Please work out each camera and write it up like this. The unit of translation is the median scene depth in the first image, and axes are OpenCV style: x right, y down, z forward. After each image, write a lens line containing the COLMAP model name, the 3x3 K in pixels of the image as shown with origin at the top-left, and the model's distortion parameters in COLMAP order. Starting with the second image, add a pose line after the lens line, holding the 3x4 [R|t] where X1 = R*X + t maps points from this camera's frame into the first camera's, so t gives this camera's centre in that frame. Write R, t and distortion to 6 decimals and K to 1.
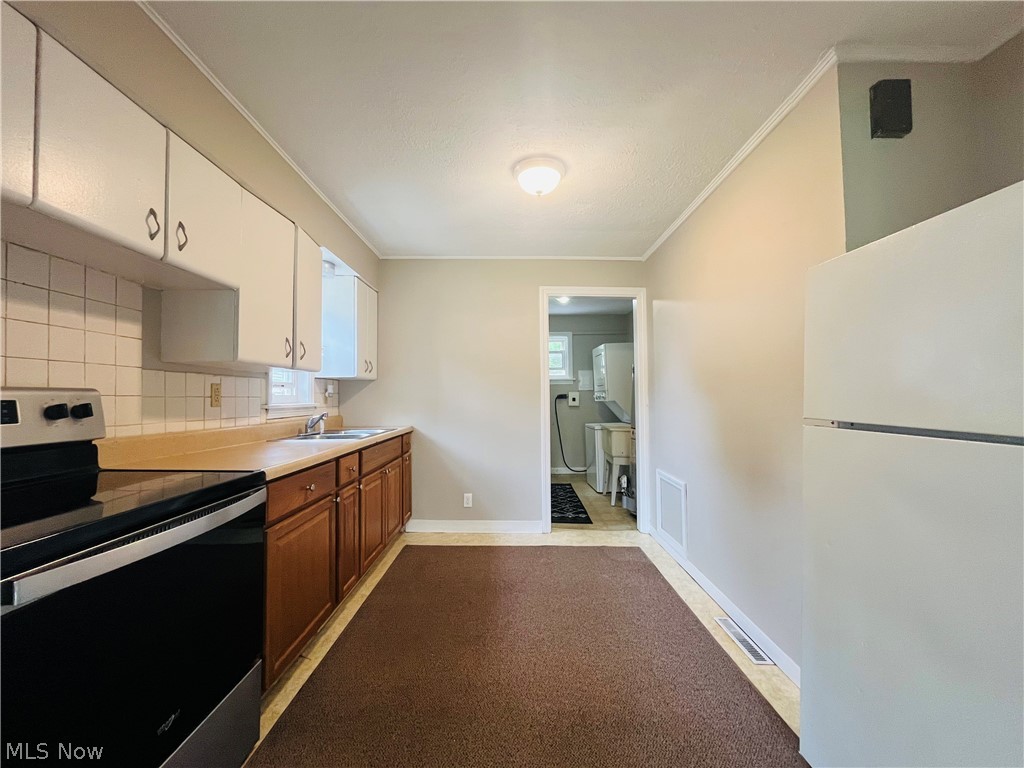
lens RADIAL K [[413.2, 0, 508.5], [0, 413.2, 386.4], [0, 0, 1]] dist [-0.003736, 0.000574]
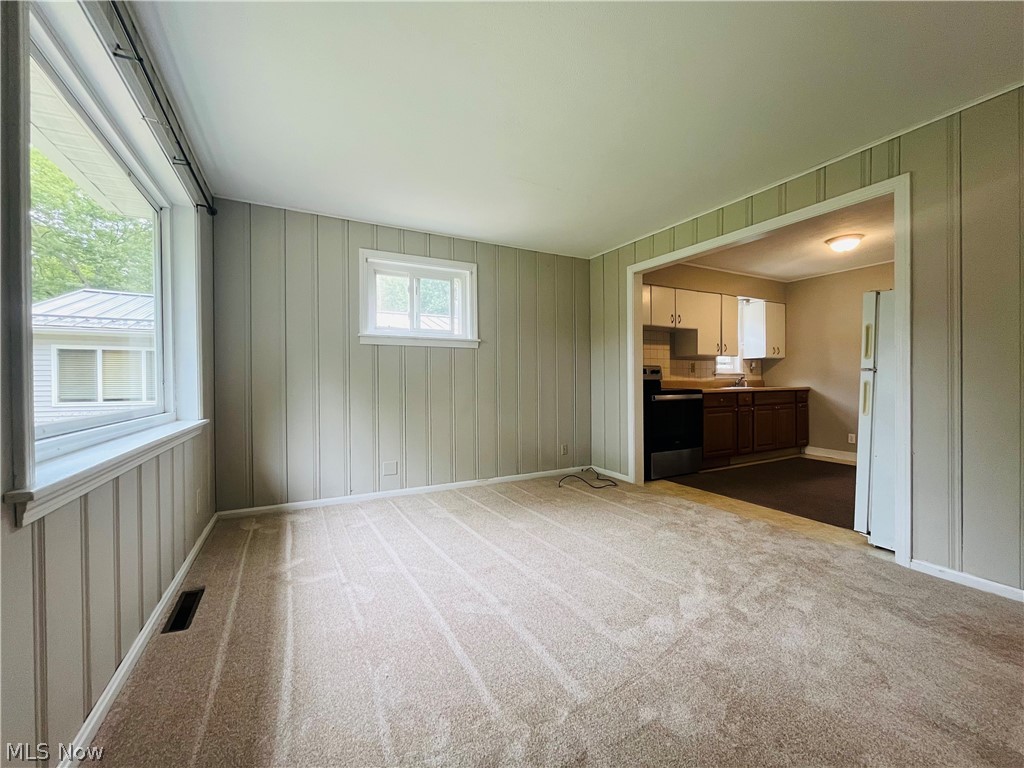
lens RADIAL K [[413.2, 0, 511.1], [0, 413.2, 387.3], [0, 0, 1]] dist [-0.003736, 0.000574]
pose [[0.467820, 0.012715, -0.883732, 0.720904], [0.029068, 0.999134, 0.029763, 0.021959], [0.883346, -0.039612, 0.467045, -0.841593]]
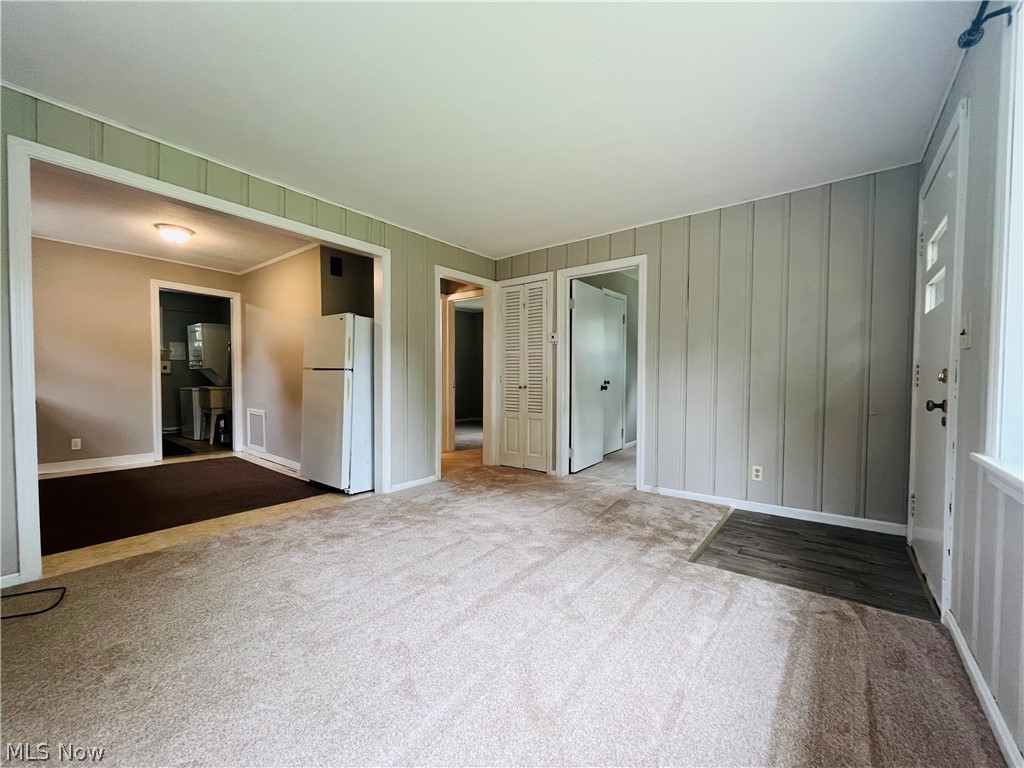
lens RADIAL K [[413.2, 0, 509.5], [0, 413.2, 386.5], [0, 0, 1]] dist [-0.003736, 0.000574]
pose [[0.610853, -0.012056, 0.791652, -0.323569], [-0.031164, 0.998743, 0.039257, 0.019491], [-0.791130, -0.048651, 0.609710, -0.878823]]
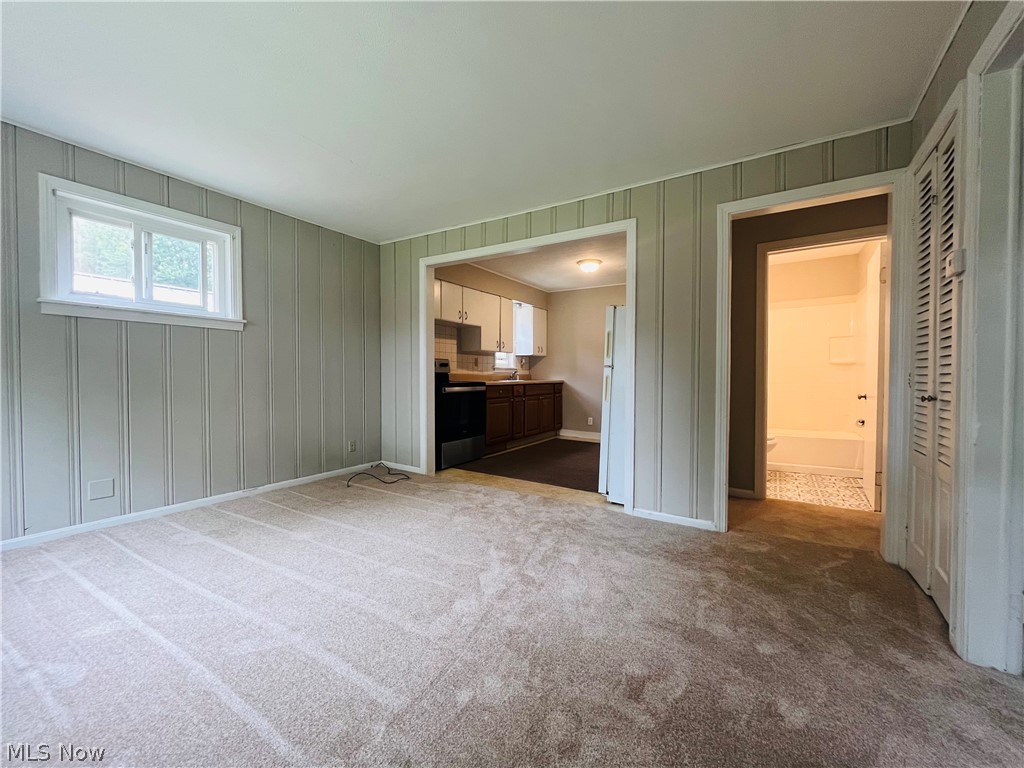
lens RADIAL K [[413.2, 0, 509.5], [0, 413.2, 387.1], [0, 0, 1]] dist [-0.003736, 0.000574]
pose [[0.842221, 0.025167, -0.538545, 0.684040], [0.005294, 0.998476, 0.054939, 0.025223], [0.539107, -0.049121, 0.840804, -0.855957]]
